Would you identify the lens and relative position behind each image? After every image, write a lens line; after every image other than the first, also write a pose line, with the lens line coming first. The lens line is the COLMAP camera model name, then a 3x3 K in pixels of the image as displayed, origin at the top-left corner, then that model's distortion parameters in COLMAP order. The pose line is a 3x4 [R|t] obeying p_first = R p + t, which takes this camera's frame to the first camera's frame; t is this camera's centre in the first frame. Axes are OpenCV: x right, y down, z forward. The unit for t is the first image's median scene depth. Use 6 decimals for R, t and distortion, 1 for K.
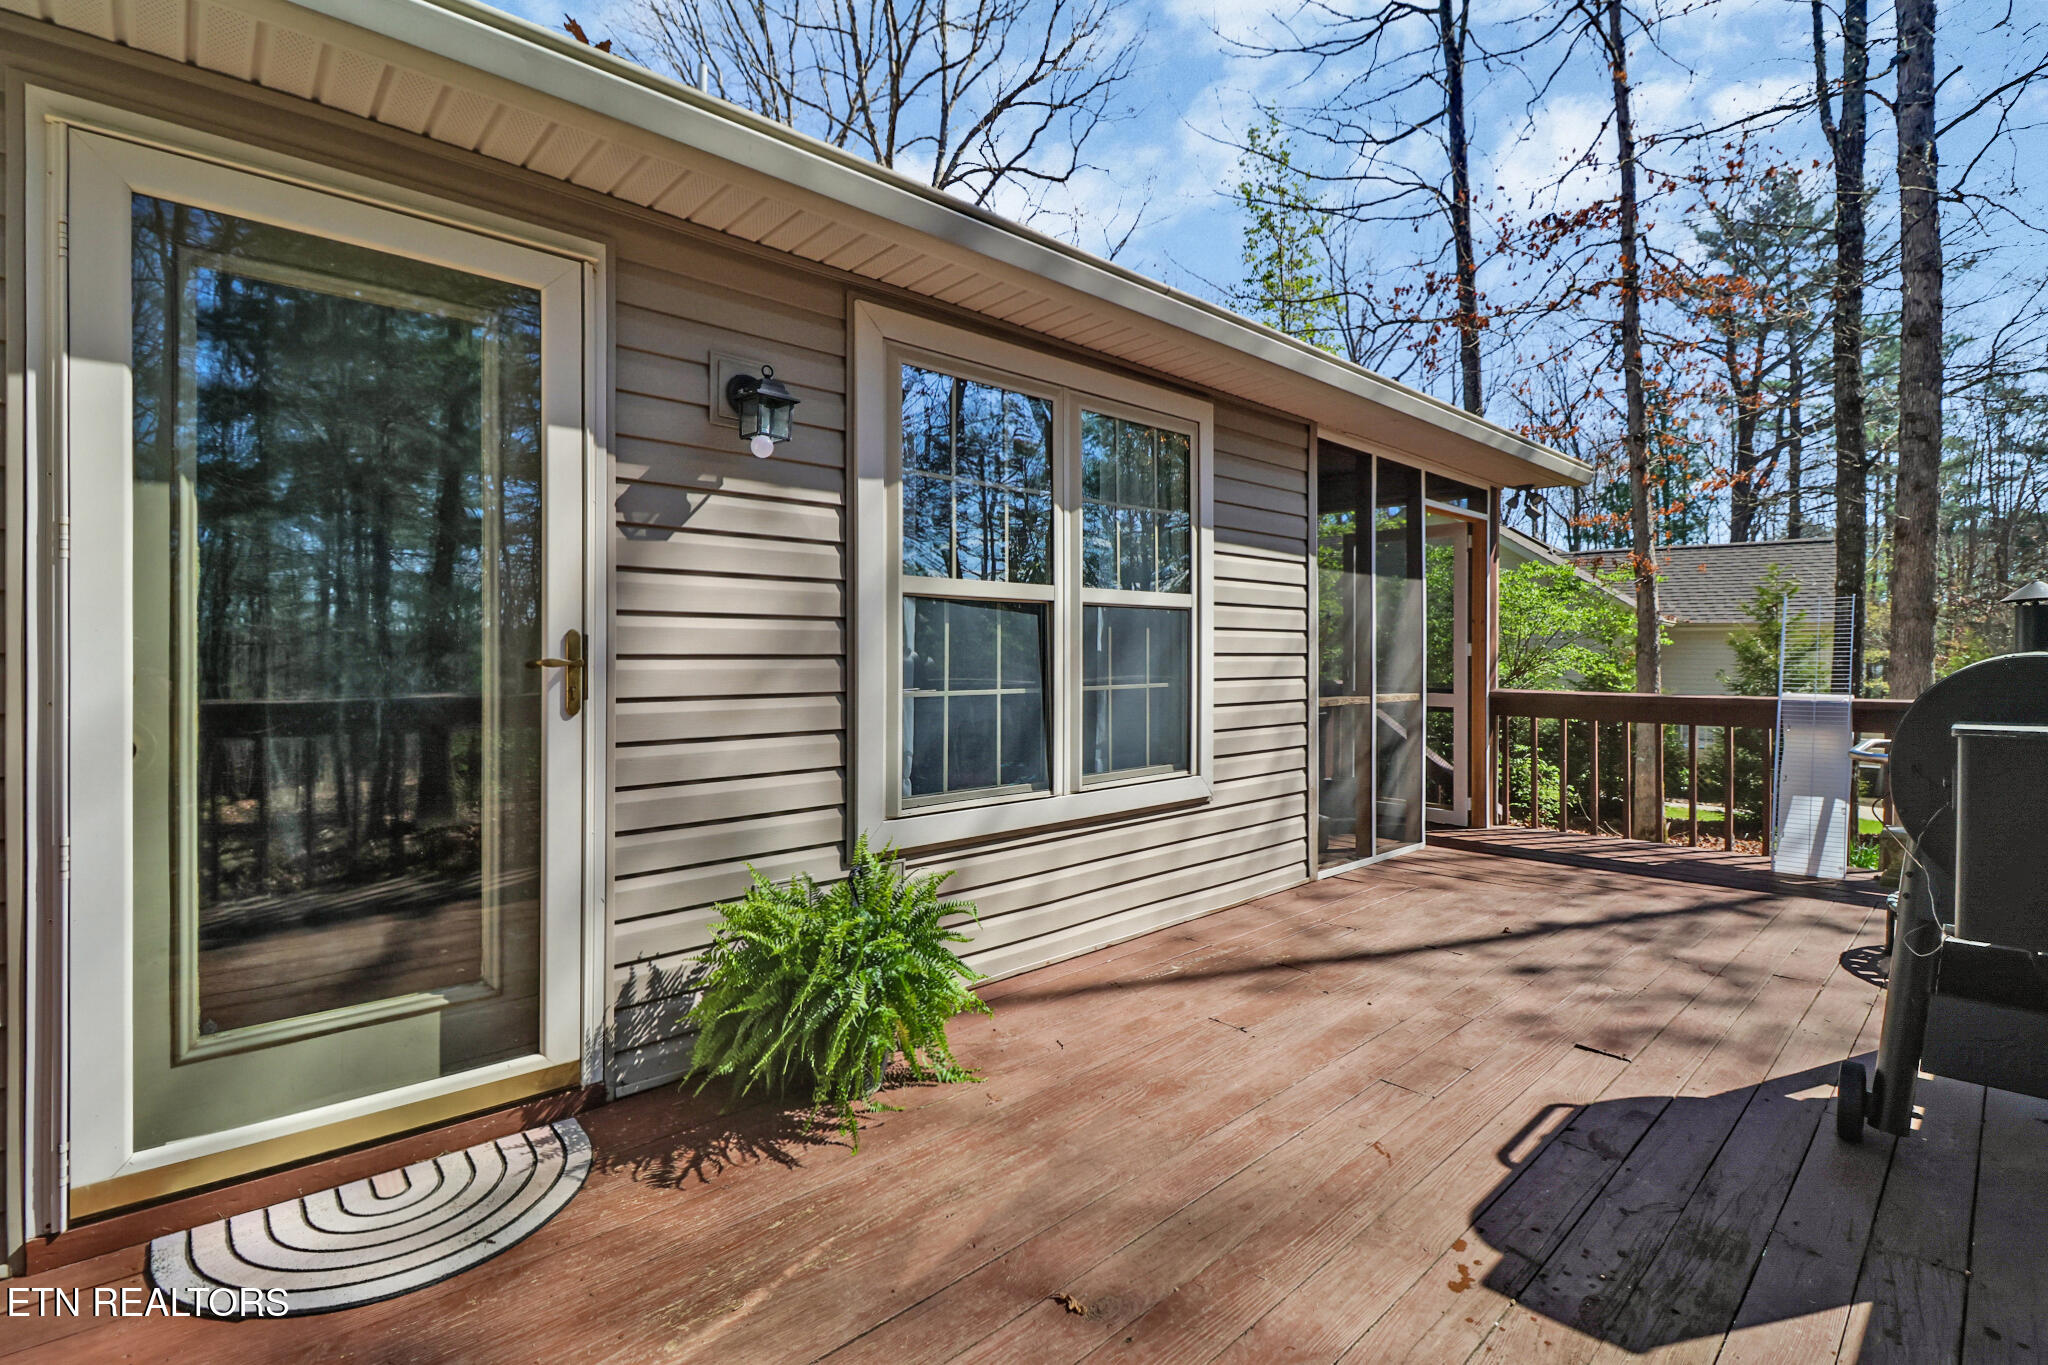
lens RADIAL K [[951.1, 0, 1032.0], [0, 951.1, 645.8], [0, 0, 1]] dist [0.001734, -0.015248]
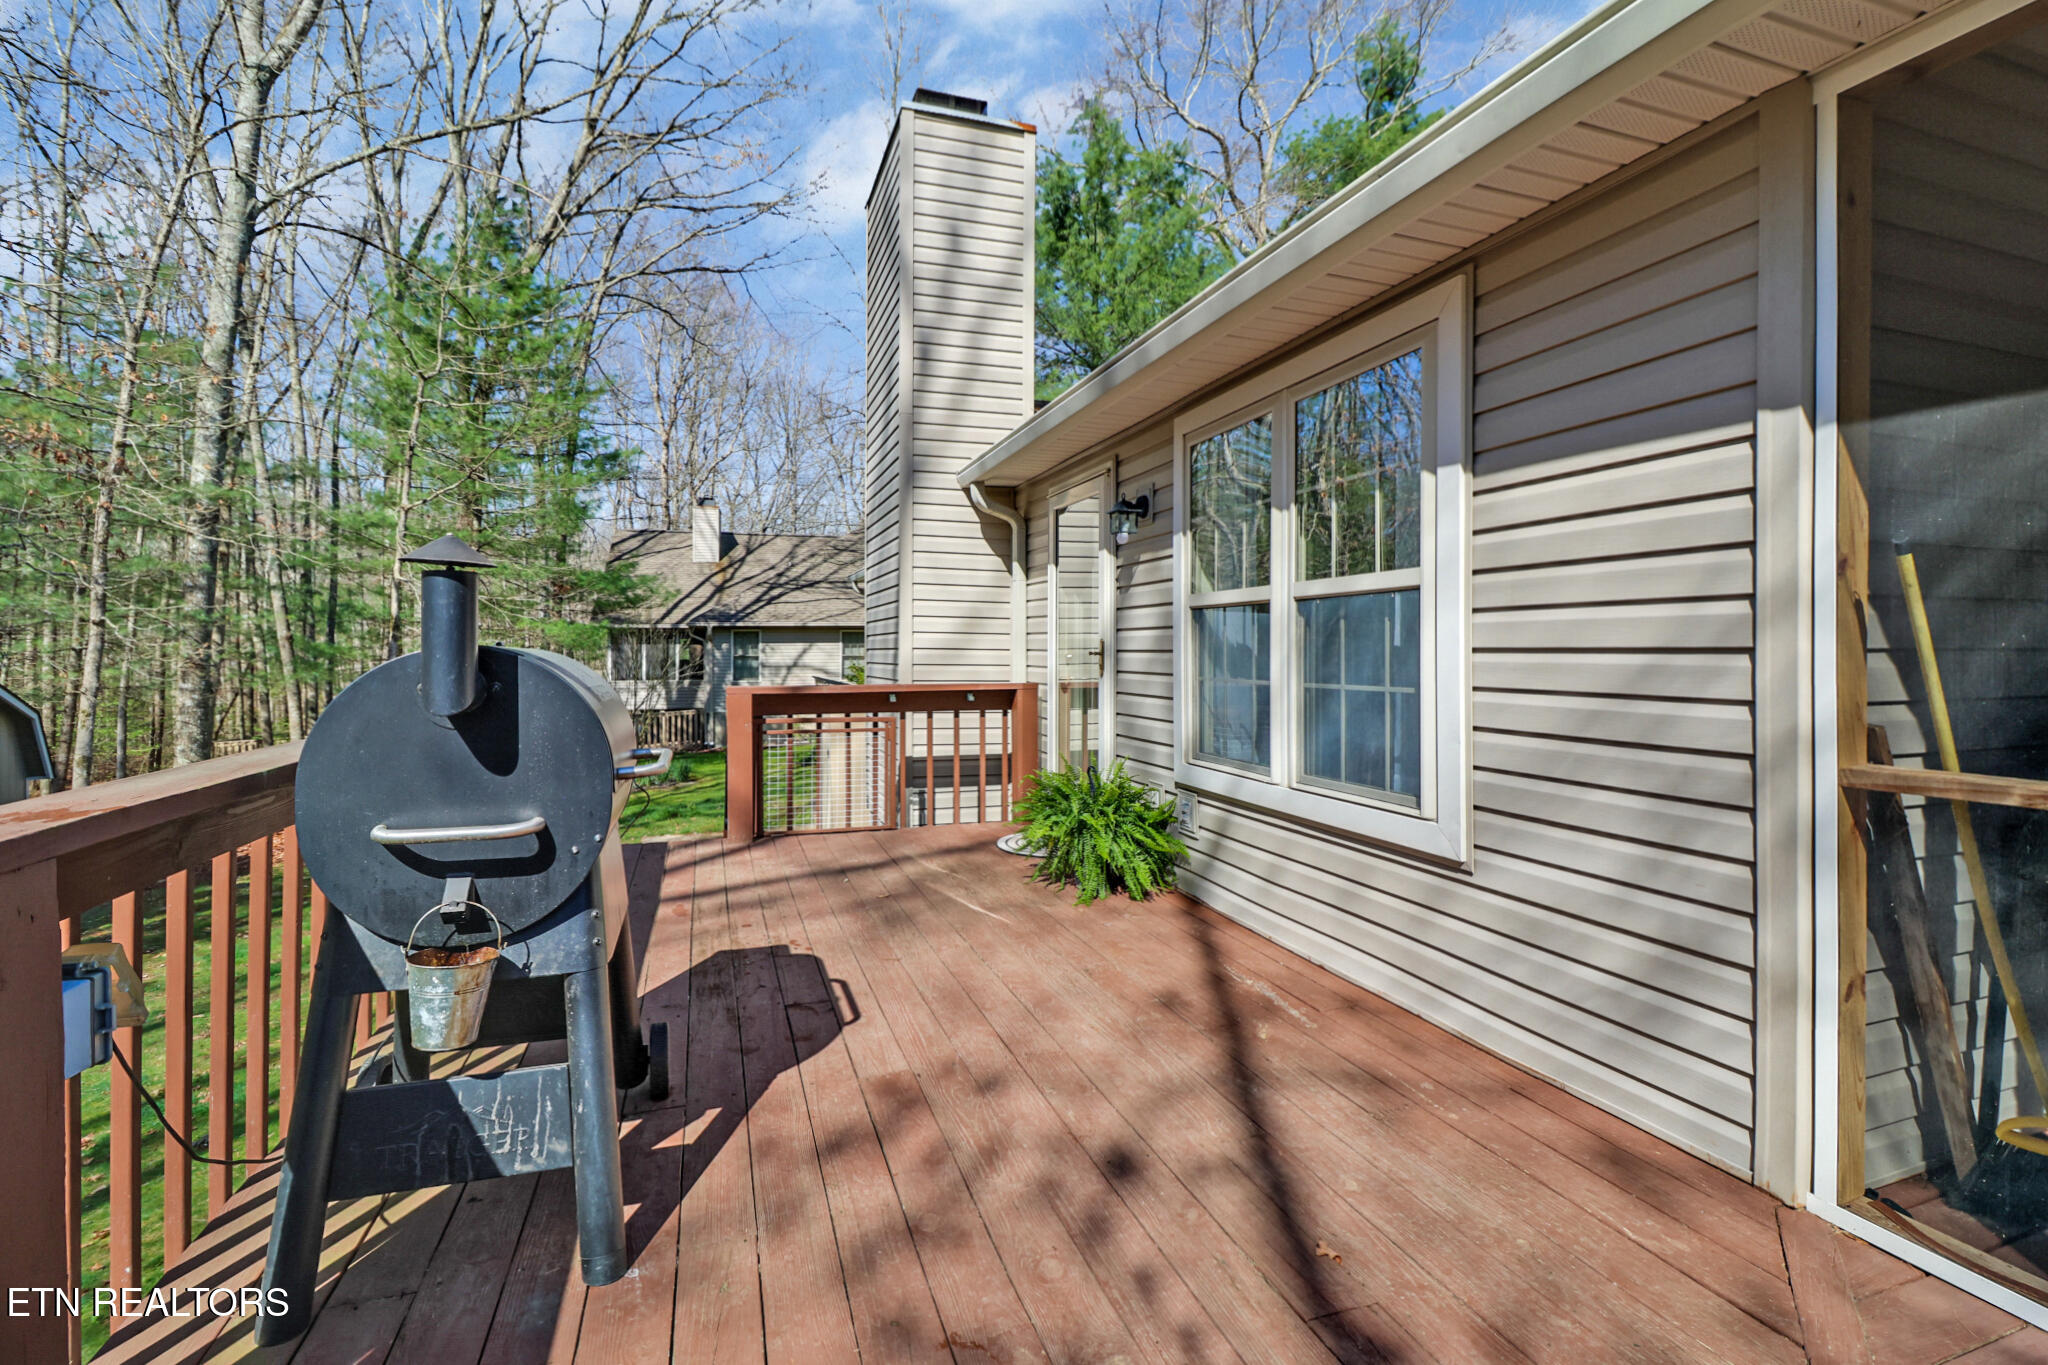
lens RADIAL K [[951.1, 0, 1032.0], [0, 951.1, 645.8], [0, 0, 1]] dist [0.001734, -0.015248]
pose [[-0.413980, -0.008545, -0.910246, 1.174754], [0.001673, 0.999947, -0.010147, 0.016493], [0.910284, -0.005724, -0.413944, 1.279560]]
